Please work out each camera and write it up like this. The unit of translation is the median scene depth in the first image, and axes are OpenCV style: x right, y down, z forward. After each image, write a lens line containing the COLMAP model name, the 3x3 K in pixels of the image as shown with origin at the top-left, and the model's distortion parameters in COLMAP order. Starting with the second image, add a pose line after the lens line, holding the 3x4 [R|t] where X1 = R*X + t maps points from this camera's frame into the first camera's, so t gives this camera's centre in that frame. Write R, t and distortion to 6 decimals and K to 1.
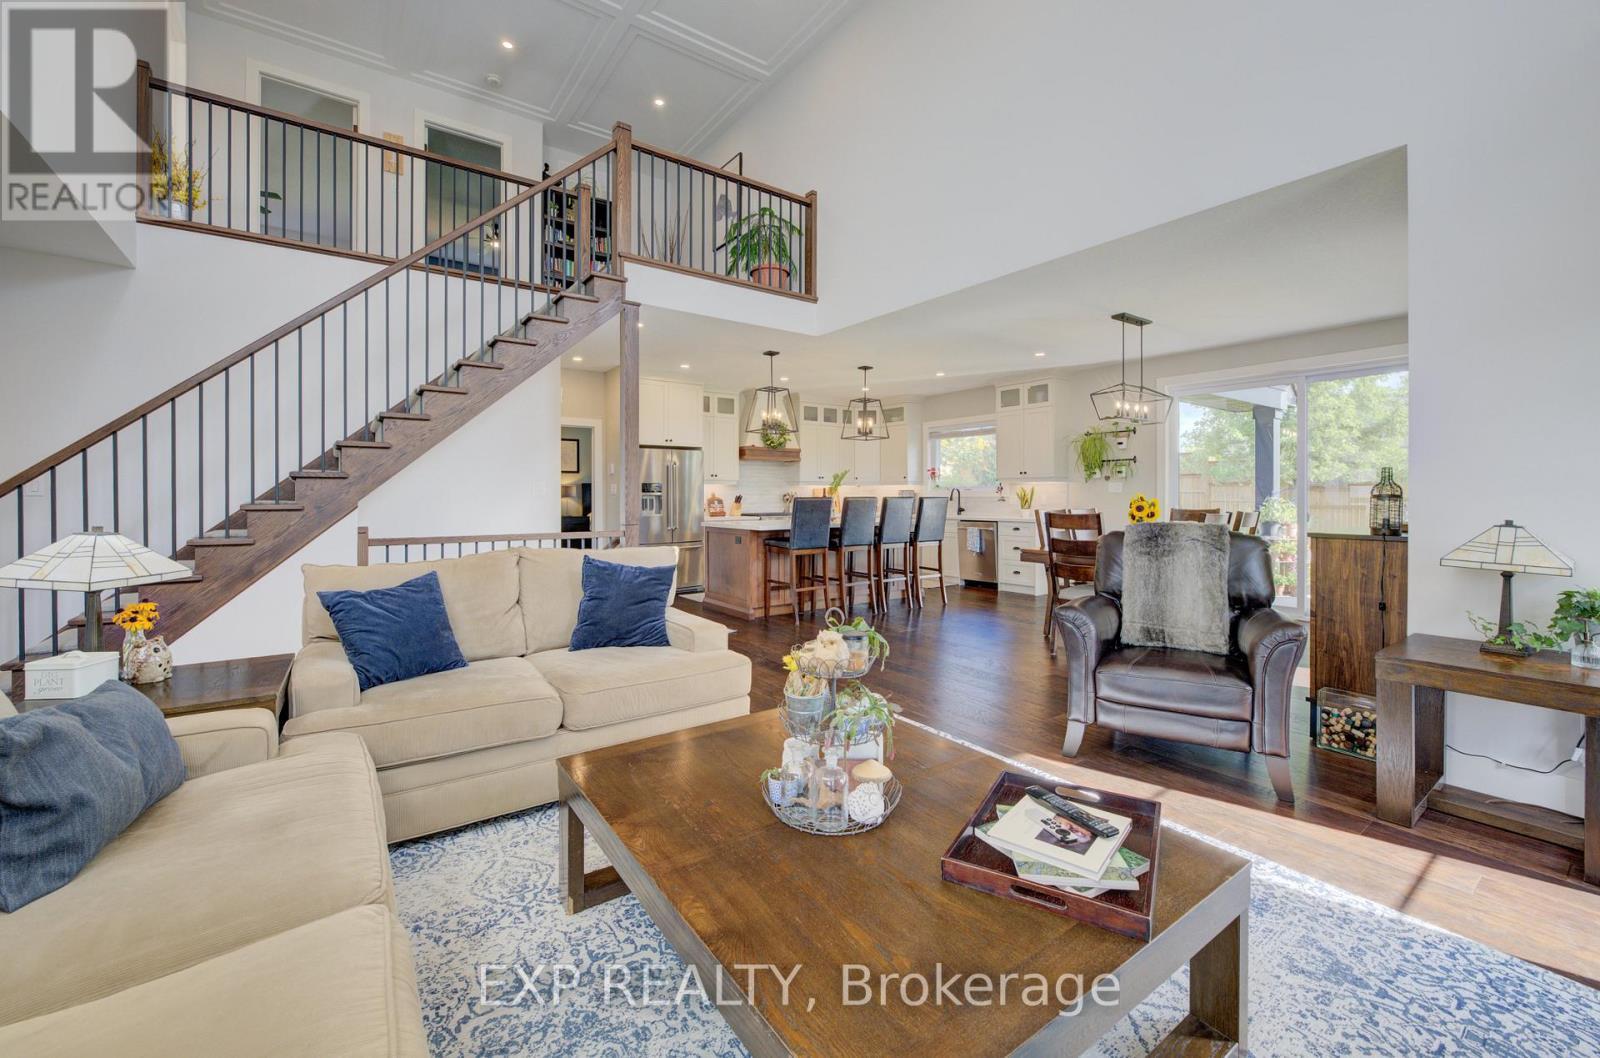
lens RADIAL K [[660.6, 0, 807.4], [0, 660.6, 498.3], [0, 0, 1]] dist [-0.000315, 0.000092]
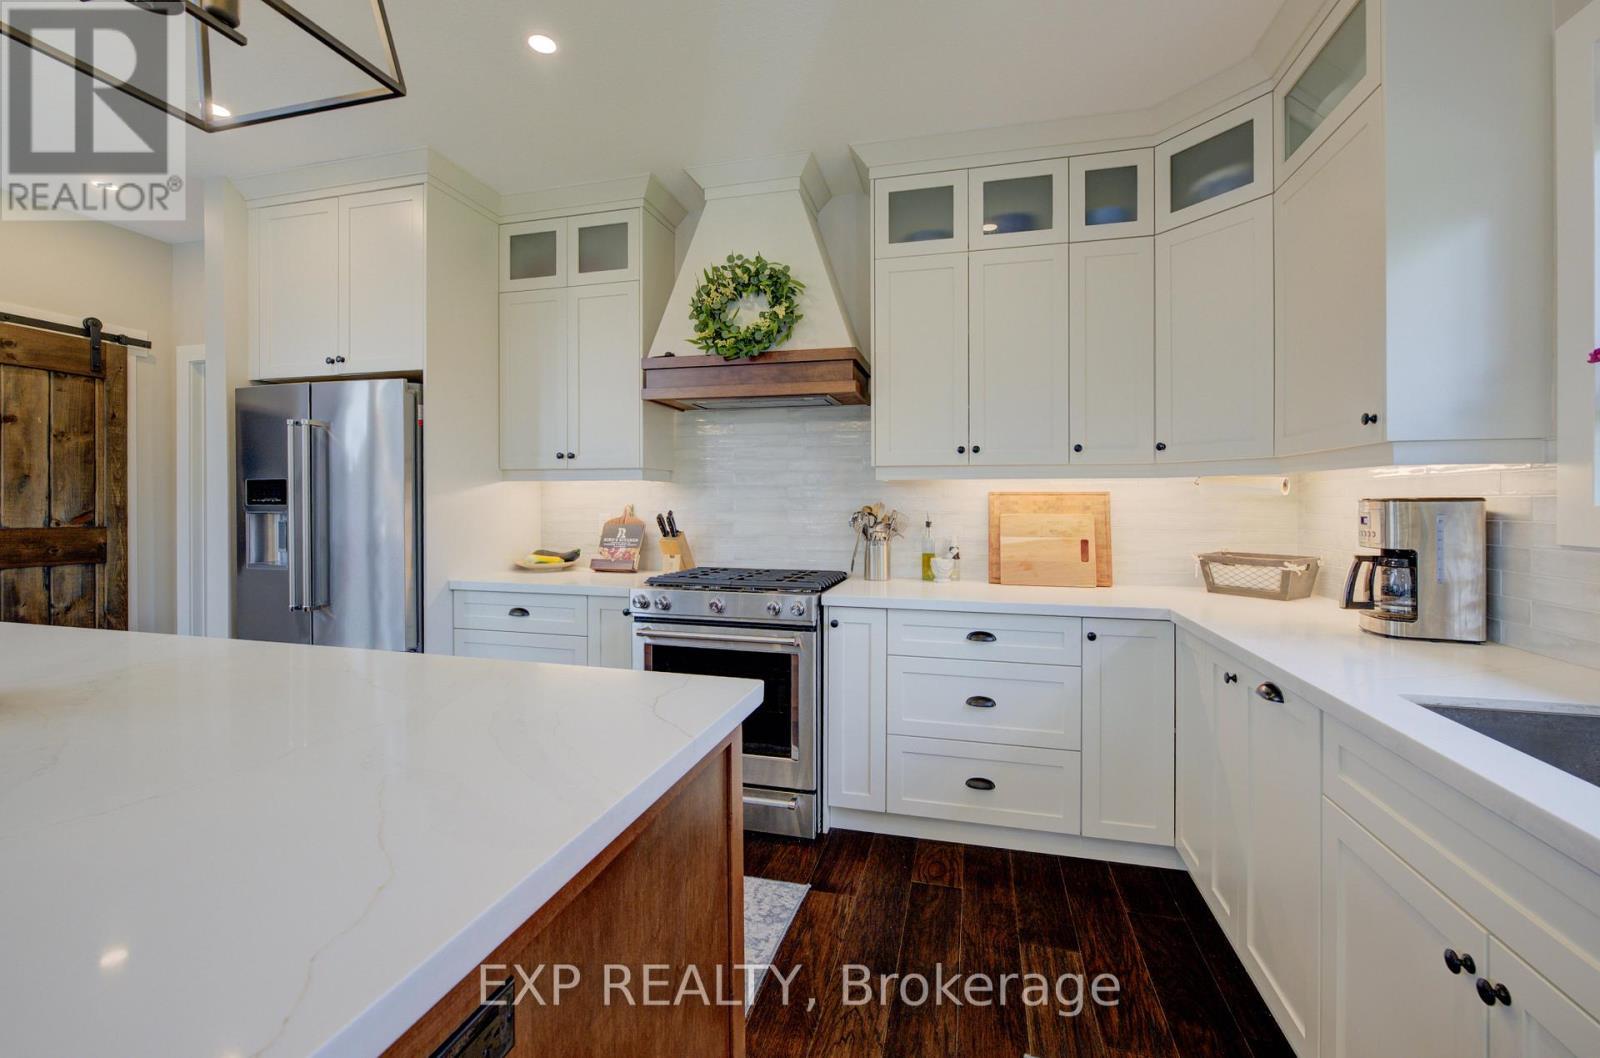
lens RADIAL K [[660.6, 0, 807.4], [0, 660.6, 498.3], [0, 0, 1]] dist [-0.000315, 0.000092]
pose [[0.631823, 0.000842, -0.775112, 0.286841], [-0.003236, 0.999994, -0.001552, -0.017693], [0.775106, 0.003488, 0.631822, 1.227704]]
